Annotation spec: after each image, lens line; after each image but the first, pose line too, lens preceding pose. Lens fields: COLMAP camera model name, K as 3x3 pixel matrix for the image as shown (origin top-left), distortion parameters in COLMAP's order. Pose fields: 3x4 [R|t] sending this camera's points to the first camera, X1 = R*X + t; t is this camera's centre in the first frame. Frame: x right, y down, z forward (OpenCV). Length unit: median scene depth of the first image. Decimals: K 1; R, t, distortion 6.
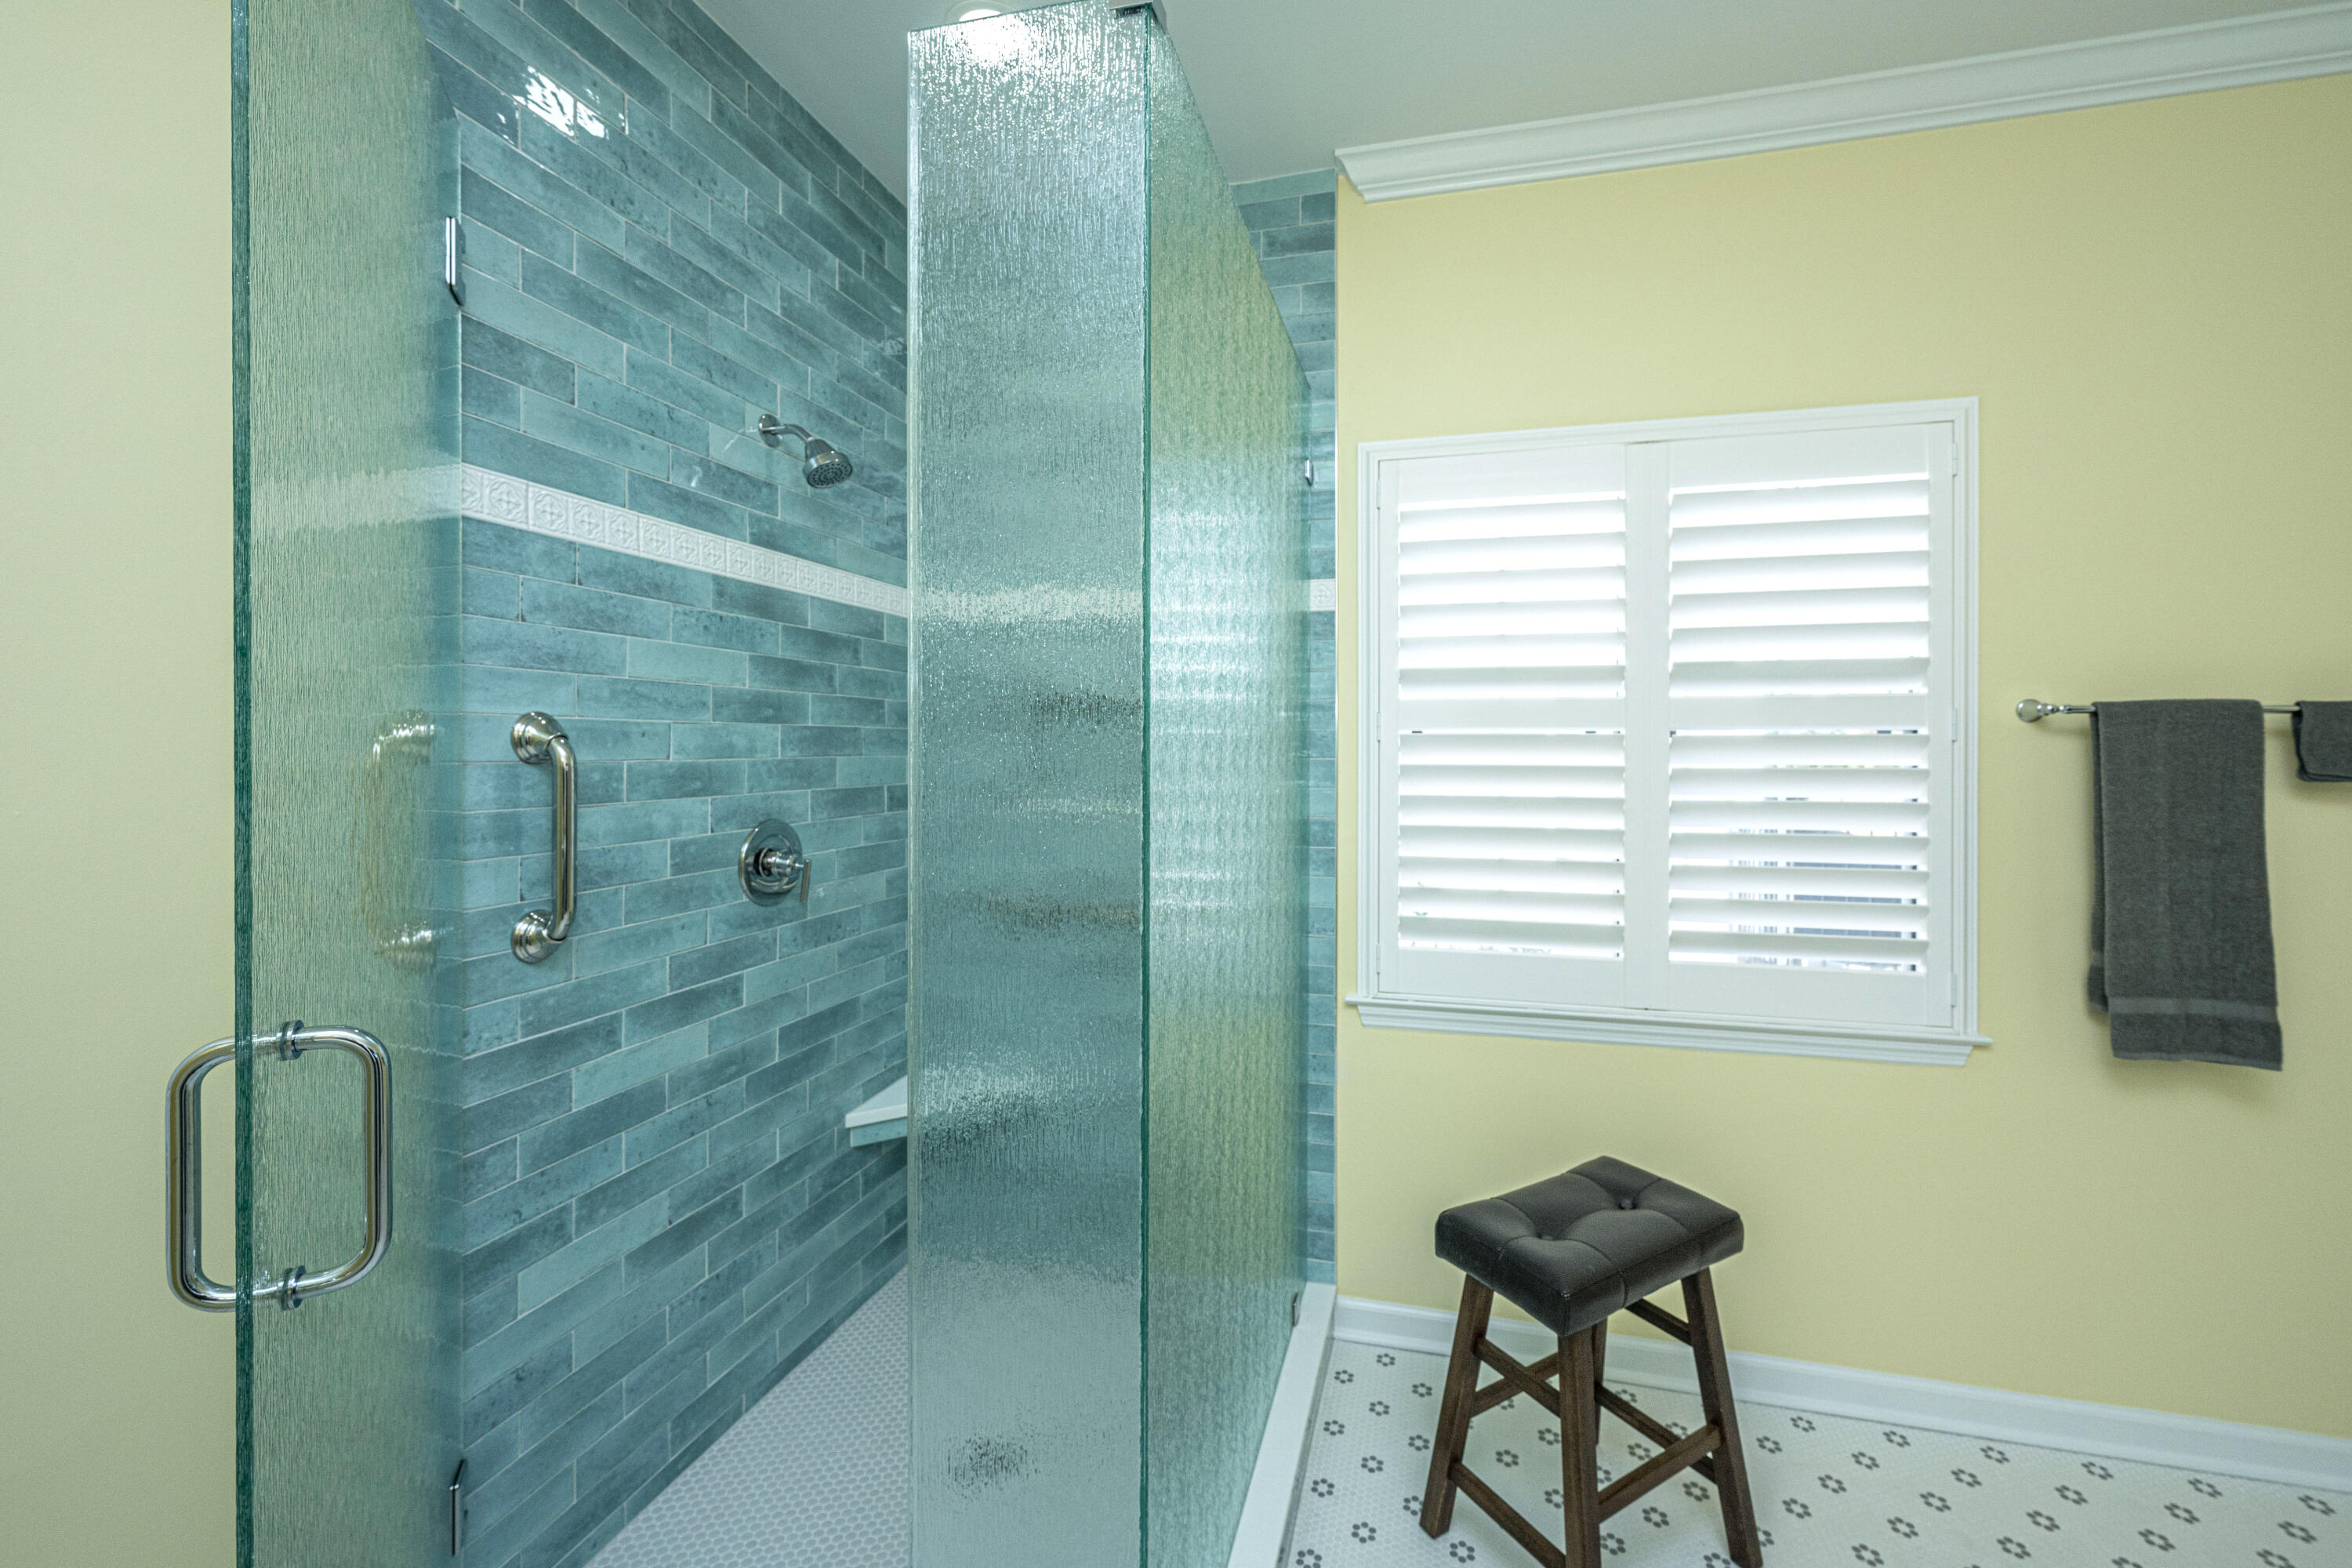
lens RADIAL K [[945.7, 0, 1206.5], [0, 945.7, 762.5], [0, 0, 1]] dist [0.001827, 0.000233]
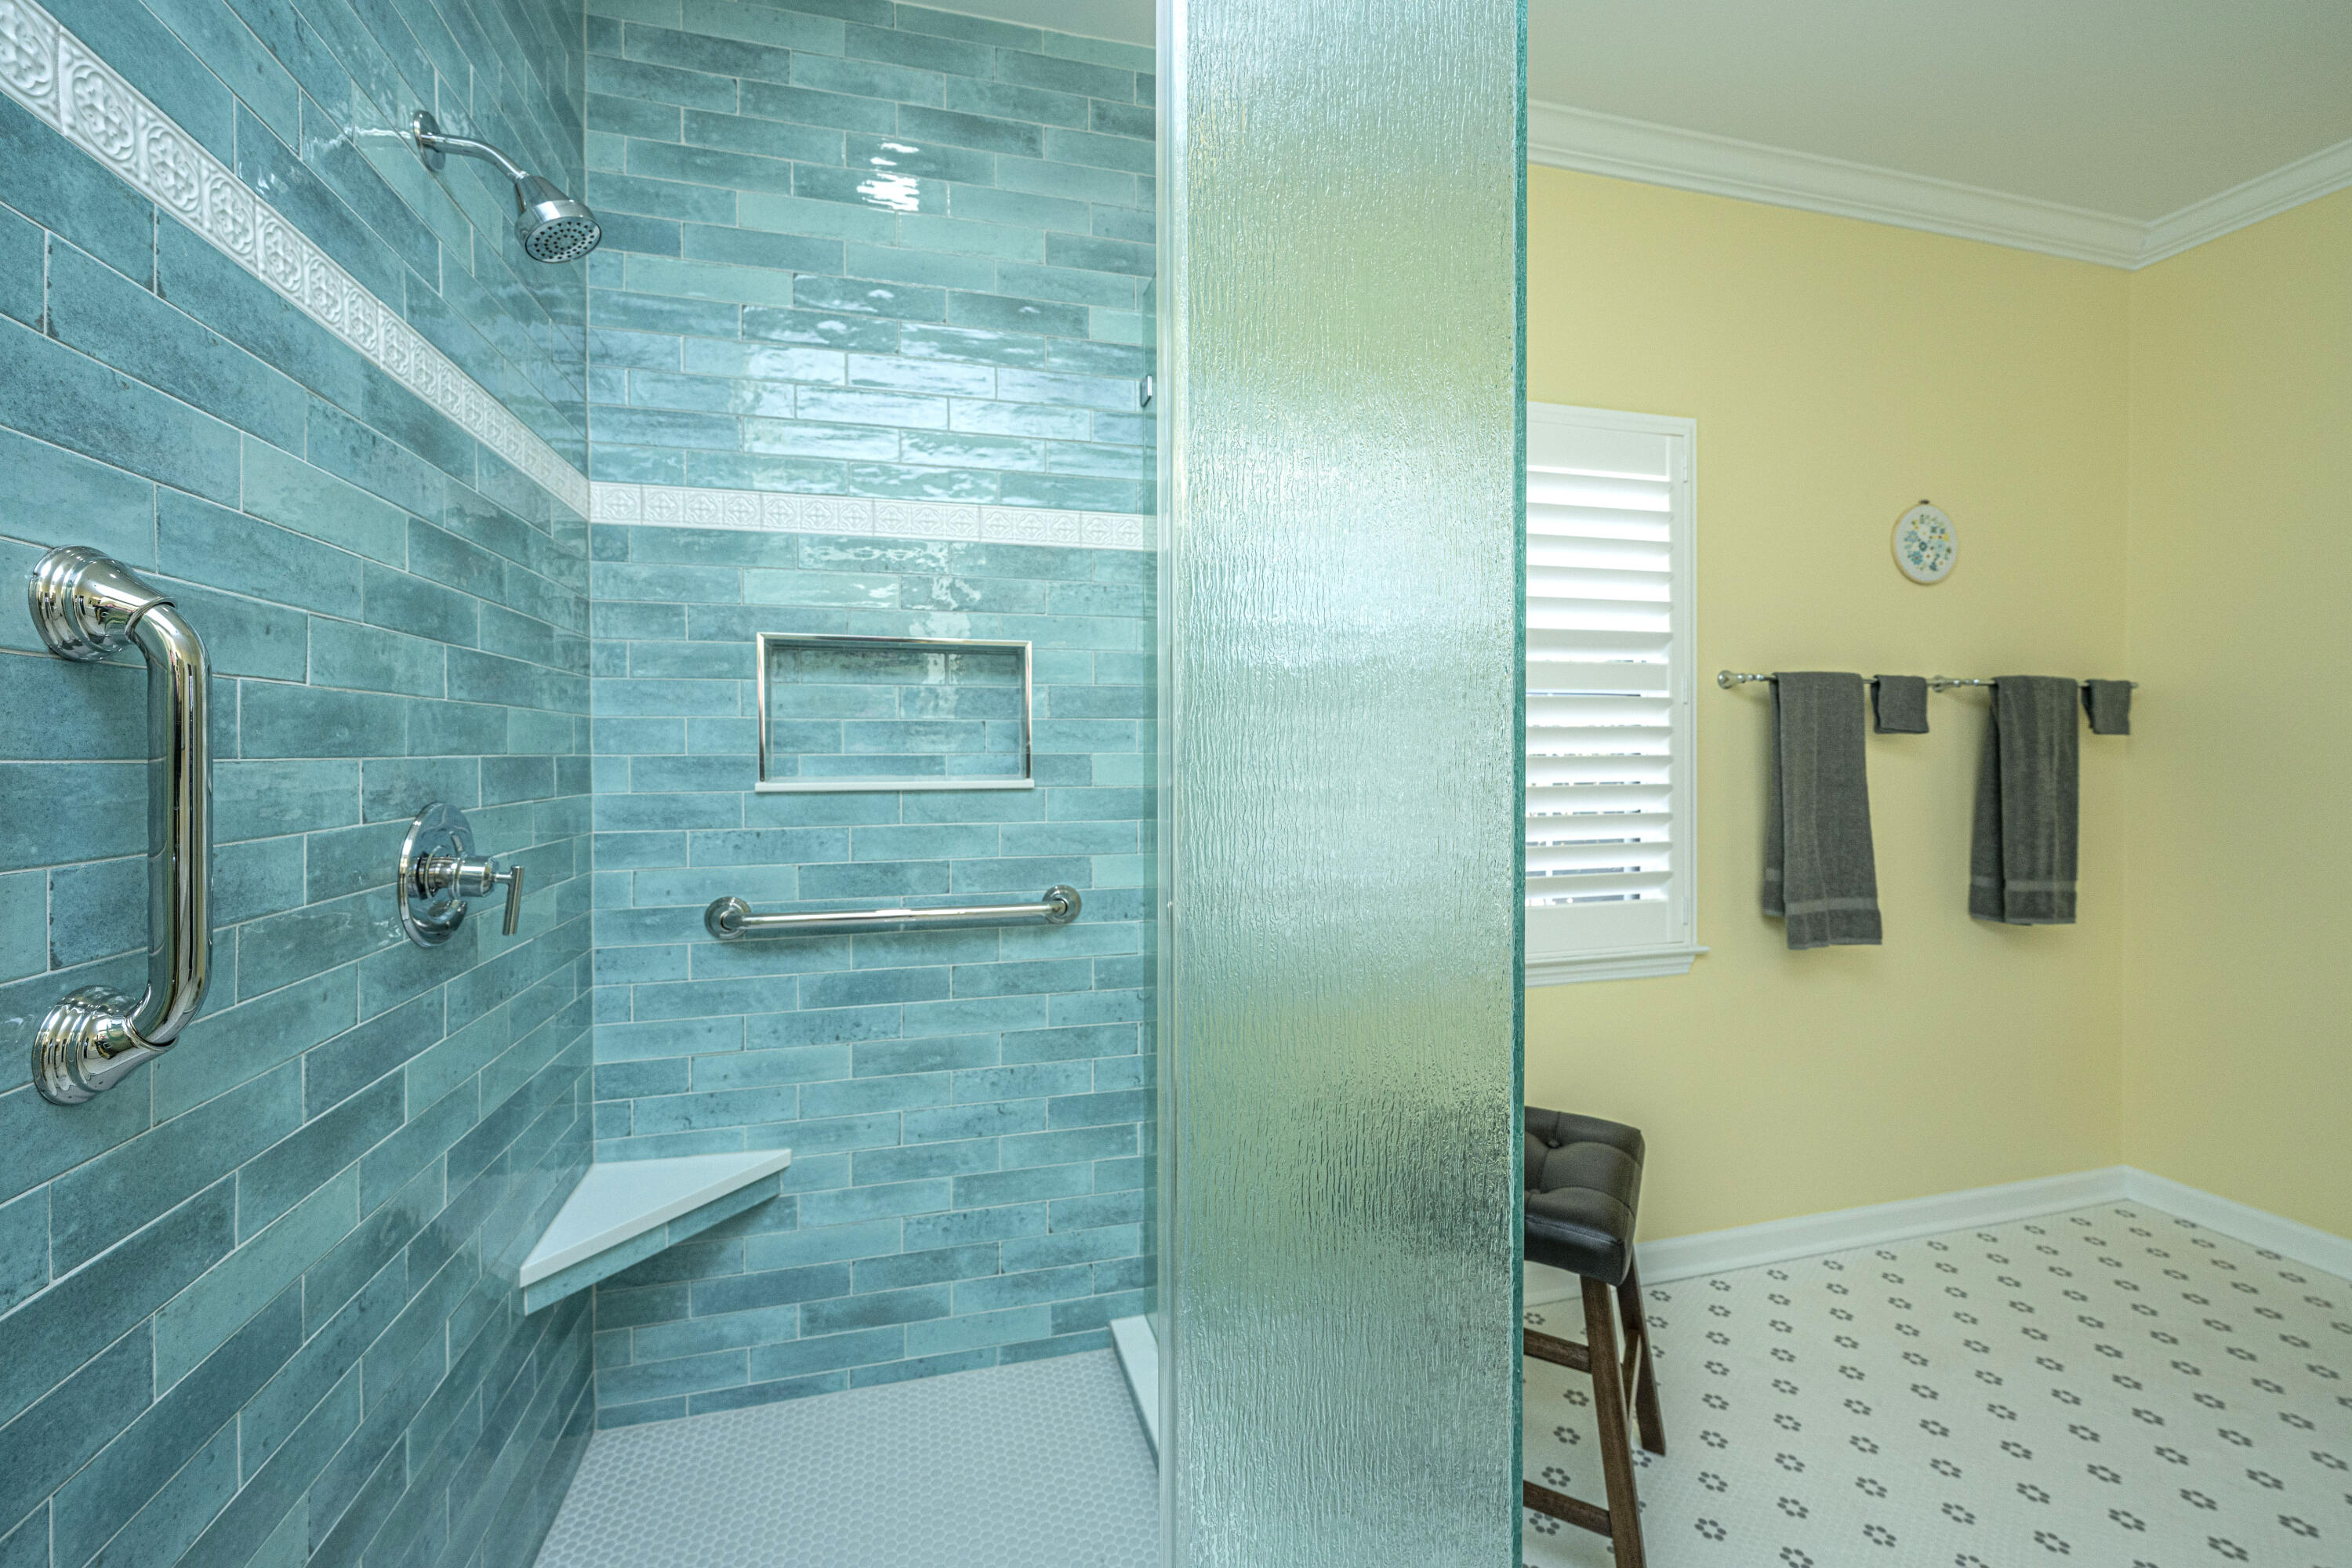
lens RADIAL K [[945.7, 0, 1170.5], [0, 945.7, 765.6], [0, 0, 1]] dist [0.001827, 0.000233]
pose [[0.873233, -0.013650, 0.487111, -0.382154], [0.012772, 0.999905, 0.005123, 0.044149], [-0.487135, 0.001748, 0.873325, 0.283423]]
